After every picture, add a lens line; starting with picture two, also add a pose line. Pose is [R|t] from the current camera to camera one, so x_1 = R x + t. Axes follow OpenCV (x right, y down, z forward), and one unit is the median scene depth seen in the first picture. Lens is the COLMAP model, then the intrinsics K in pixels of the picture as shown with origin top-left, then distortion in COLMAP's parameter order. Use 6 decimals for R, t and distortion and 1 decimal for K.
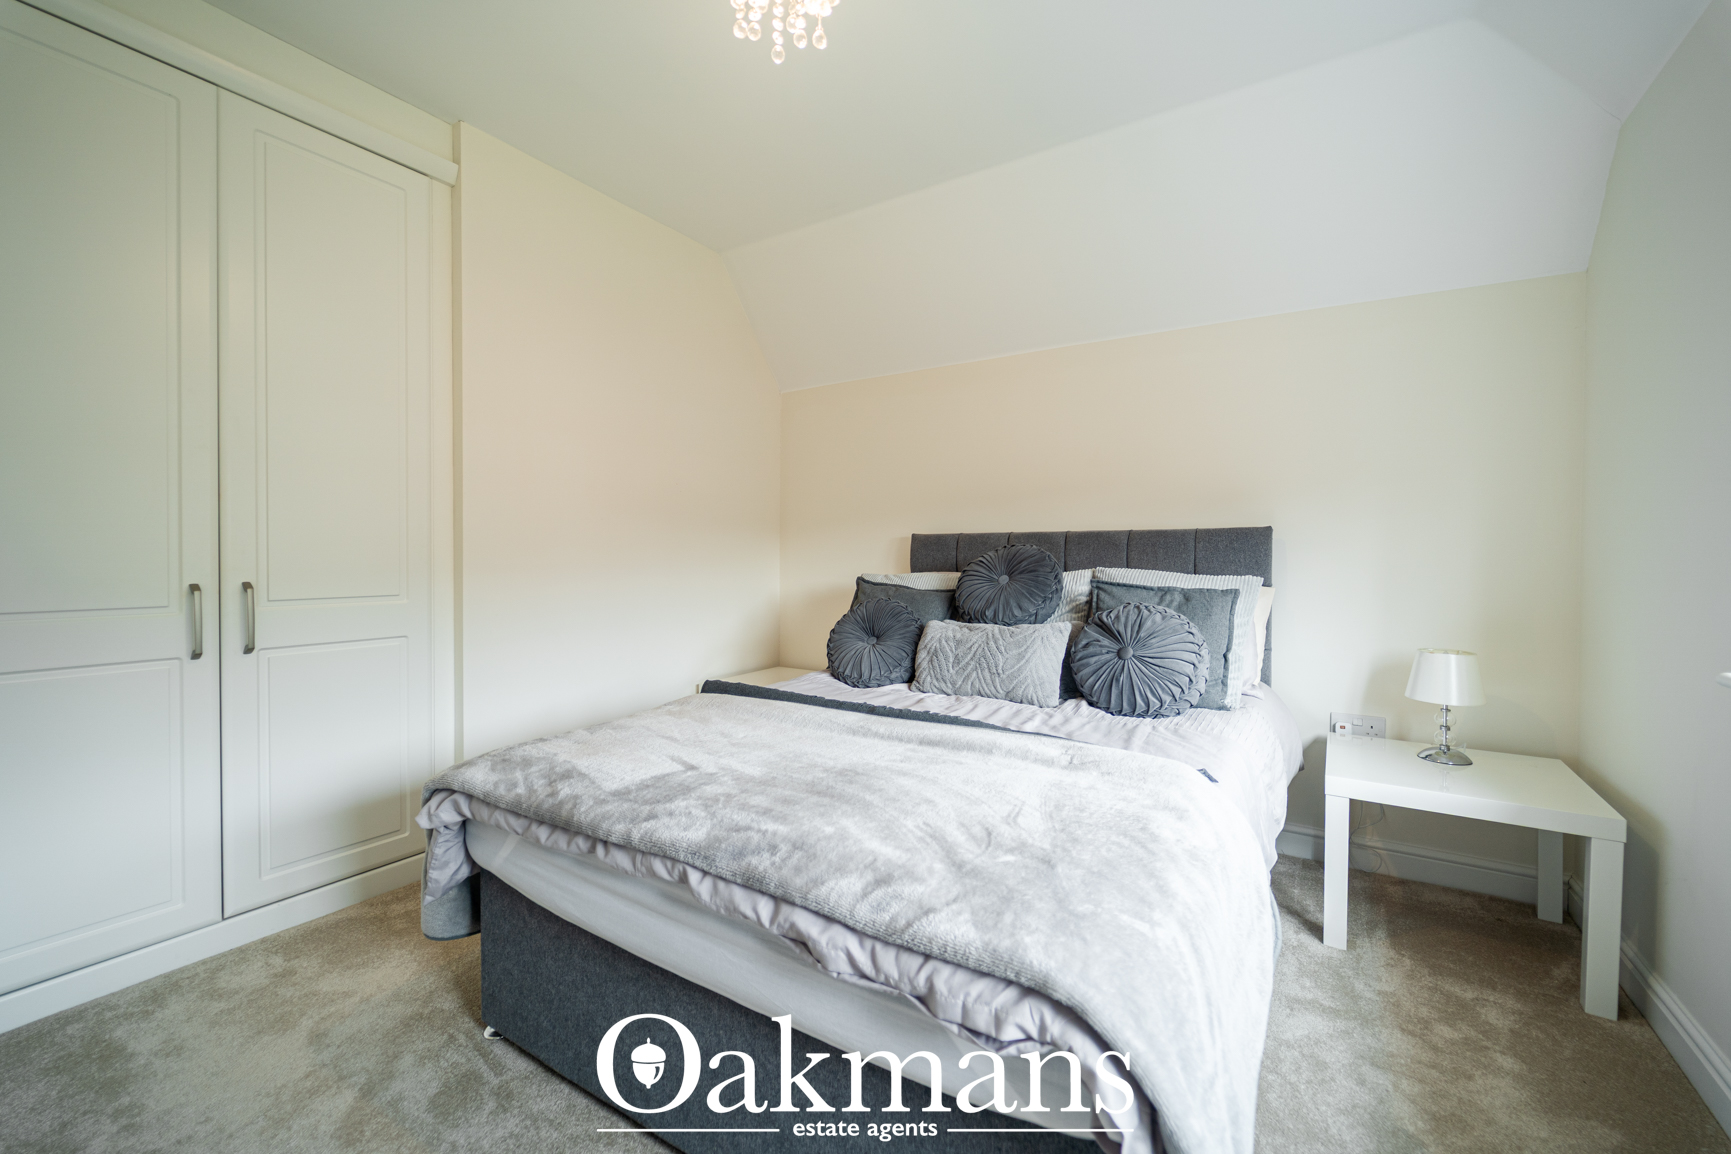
lens RADIAL K [[703.1, 0, 862.1], [0, 703.1, 565.4], [0, 0, 1]] dist [0.000381, -0.000195]
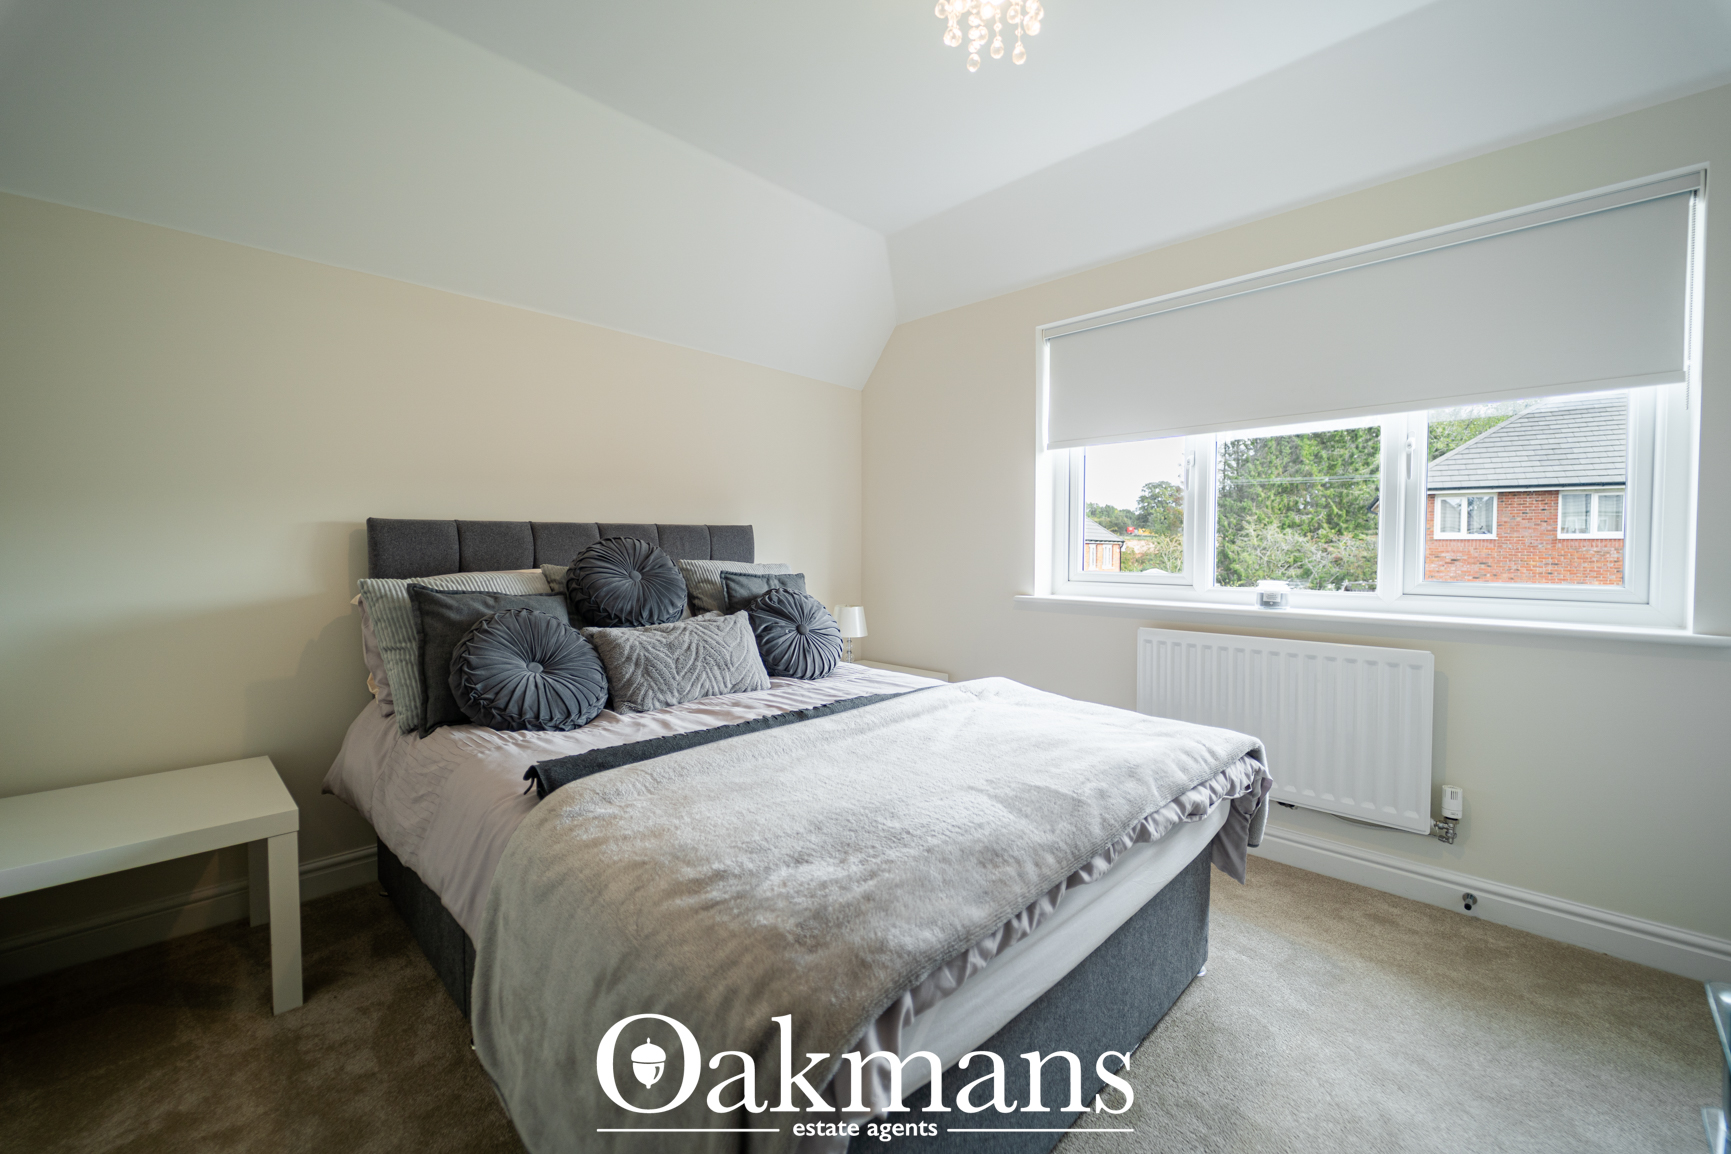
lens RADIAL K [[703.1, 0, 862.1], [0, 703.1, 565.4], [0, 0, 1]] dist [0.000381, -0.000195]
pose [[0.206149, -0.027243, 0.978141, -0.682266], [0.018840, 0.999538, 0.023868, -0.009688], [-0.978339, 0.013508, 0.206567, 0.571097]]
